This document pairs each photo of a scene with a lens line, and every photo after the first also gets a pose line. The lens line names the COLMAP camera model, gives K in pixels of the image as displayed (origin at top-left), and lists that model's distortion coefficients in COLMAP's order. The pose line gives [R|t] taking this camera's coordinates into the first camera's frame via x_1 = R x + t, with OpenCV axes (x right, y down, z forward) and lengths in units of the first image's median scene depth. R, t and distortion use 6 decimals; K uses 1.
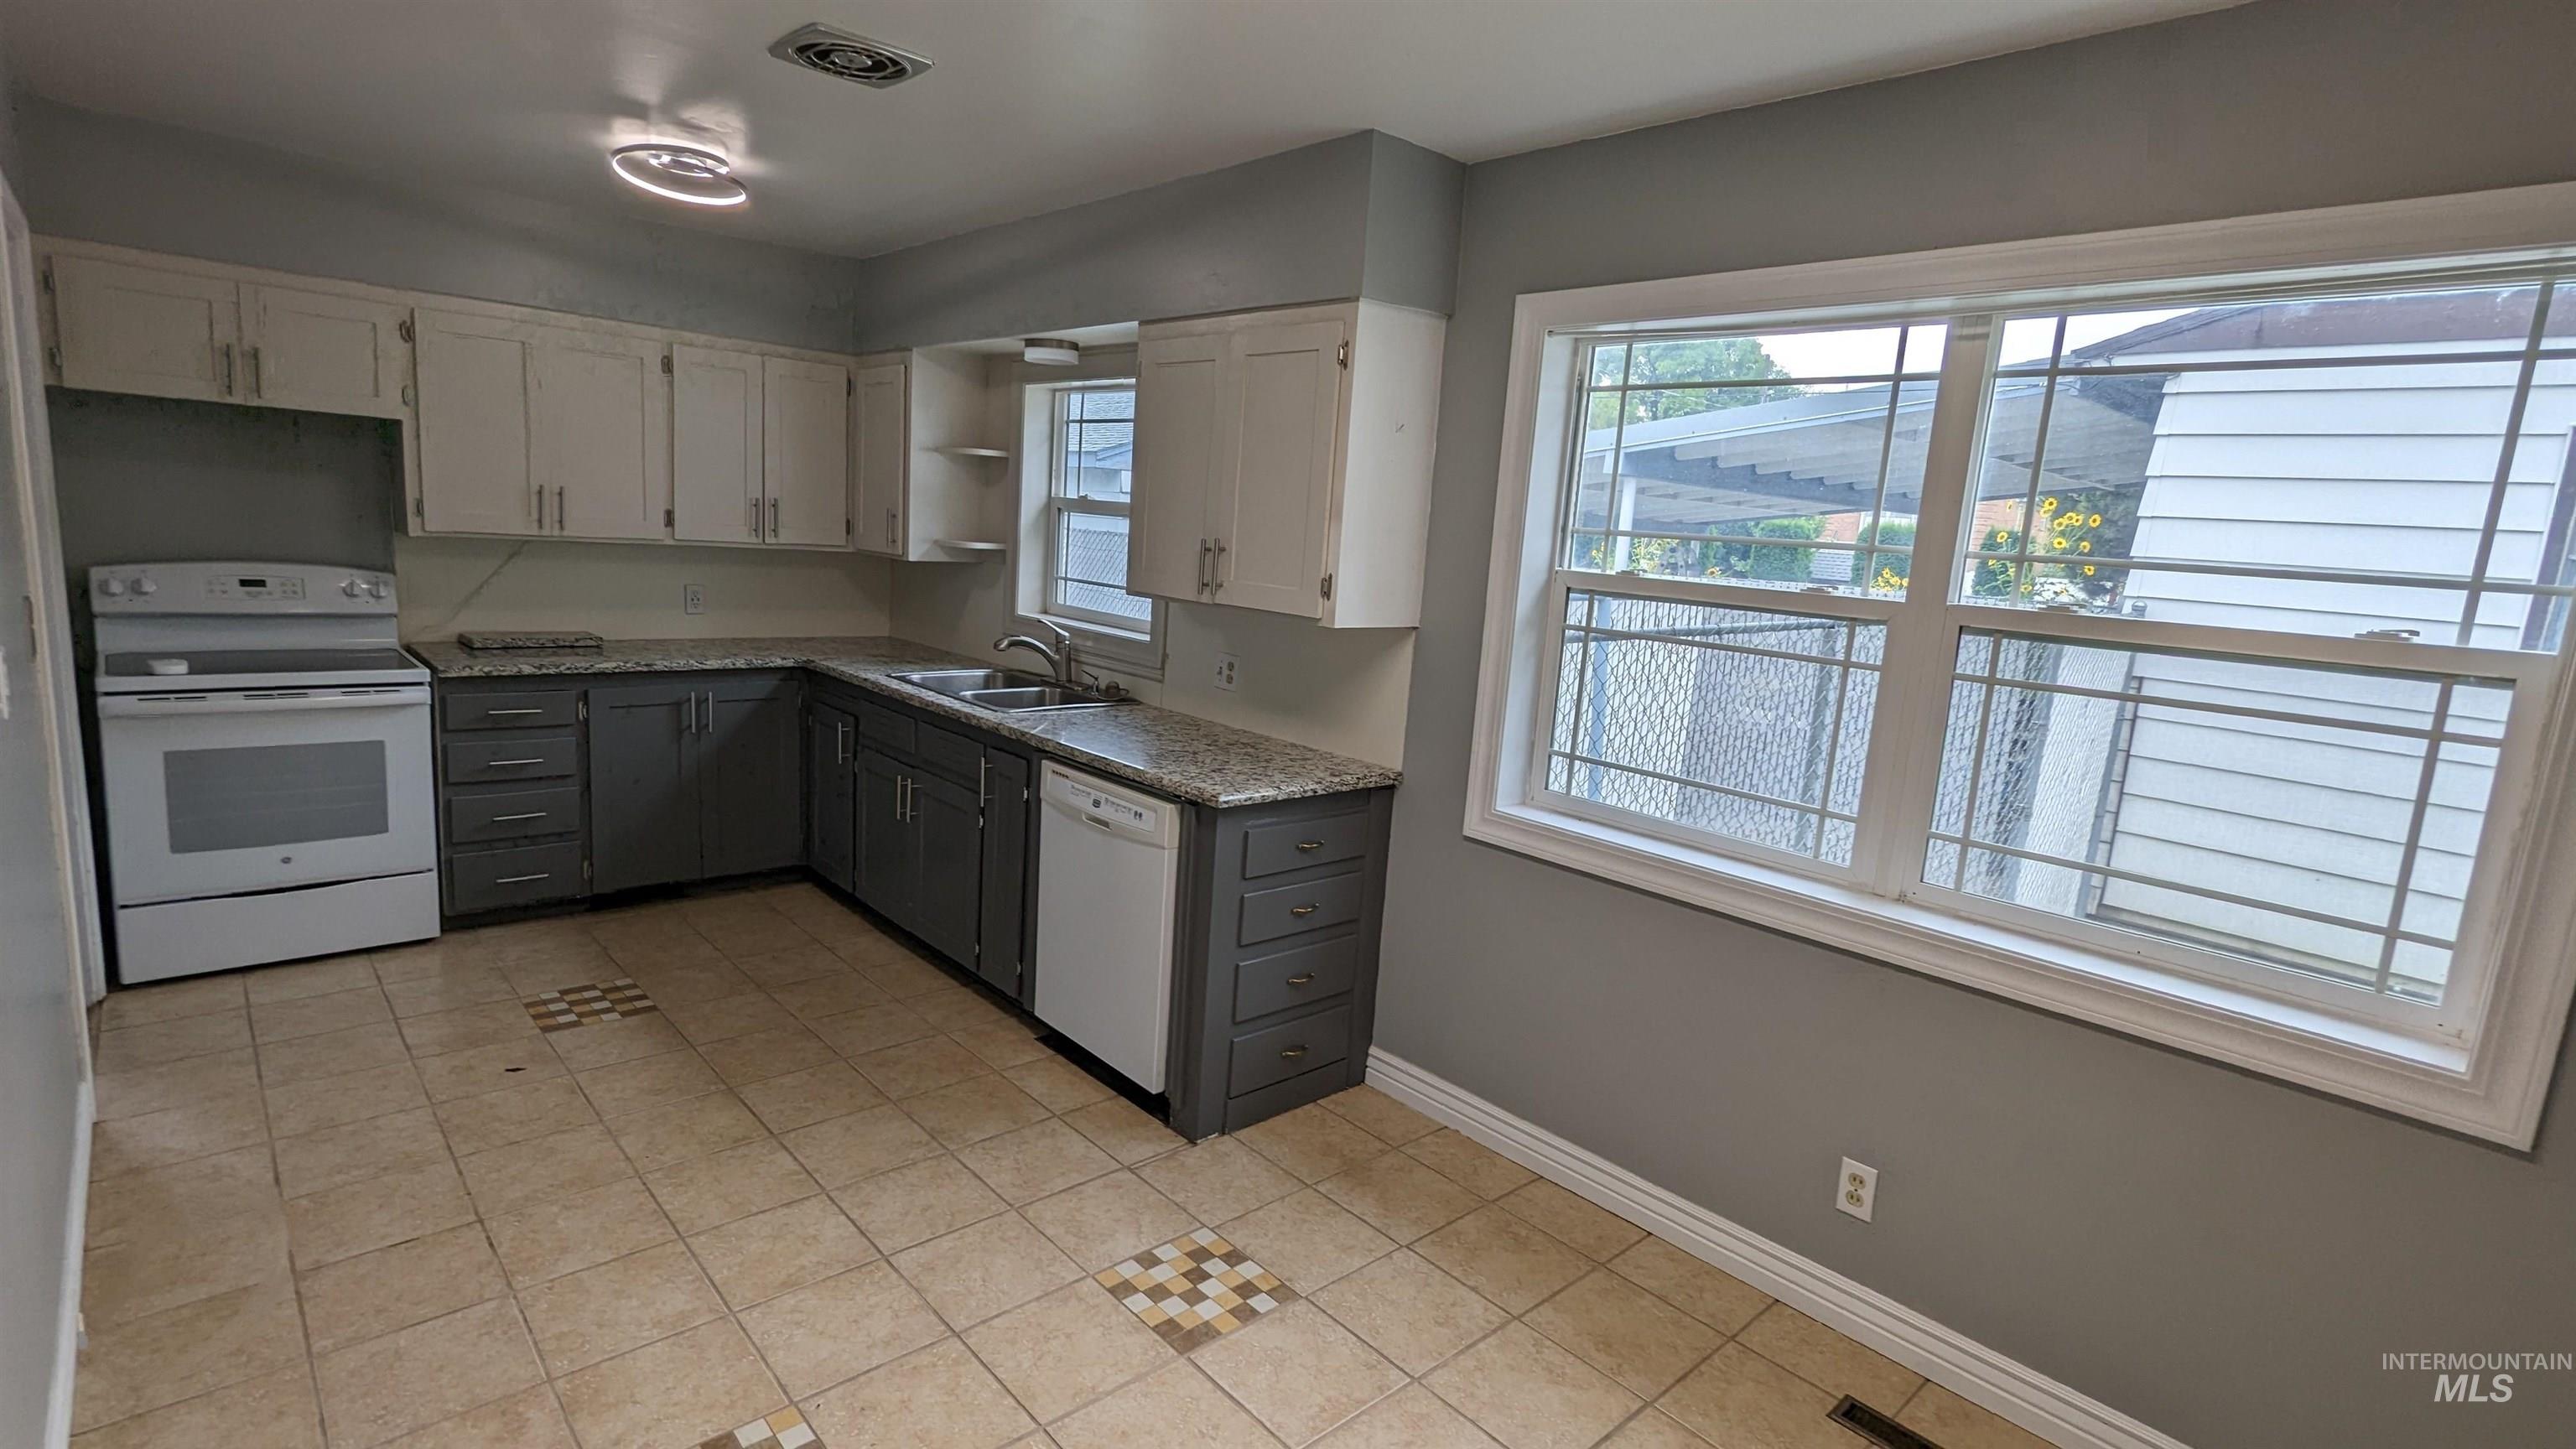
lens RADIAL K [[1208.7, 0, 1282.8], [0, 1208.7, 748.3], [0, 0, 1]] dist [-0.005866, 0.002066]
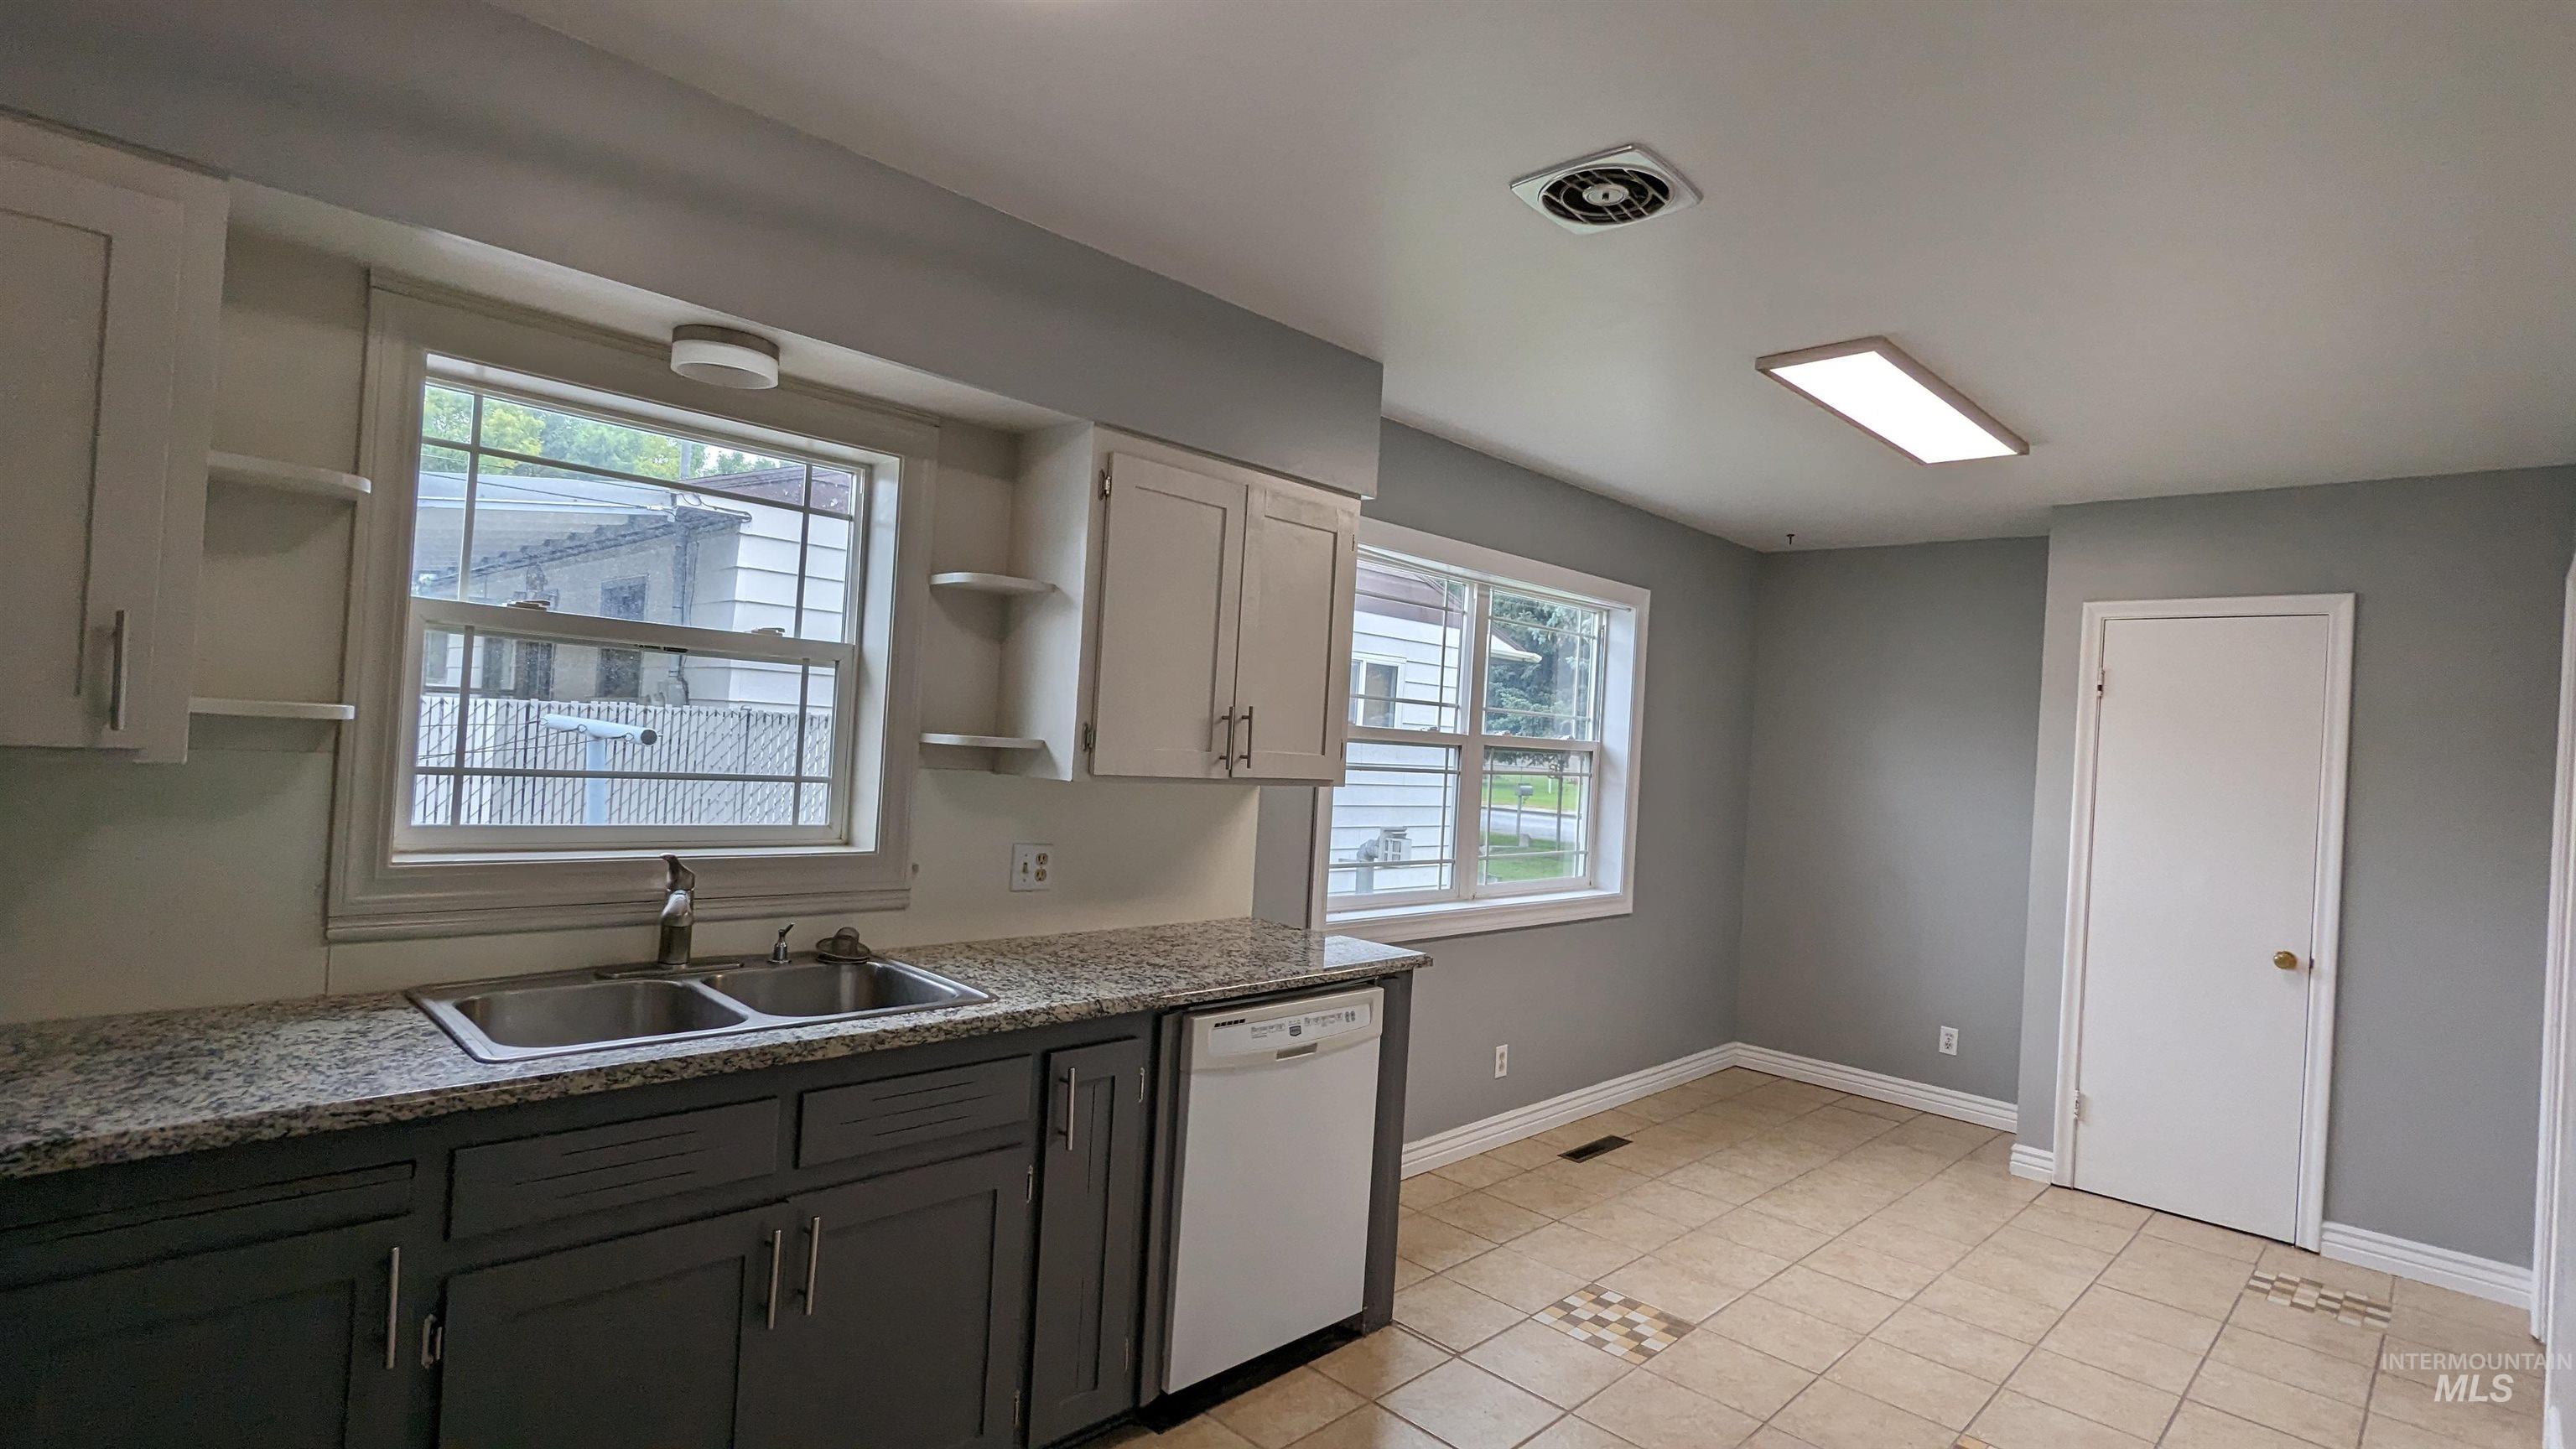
lens RADIAL K [[1208.7, 0, 1280.4], [0, 1208.7, 706.9], [0, 0, 1]] dist [-0.005866, 0.002066]
pose [[-0.035178, -0.052640, 0.997994, -1.219075], [0.113264, 0.991968, 0.056315, -0.282555], [-0.992942, 0.115018, -0.028933, 1.251508]]
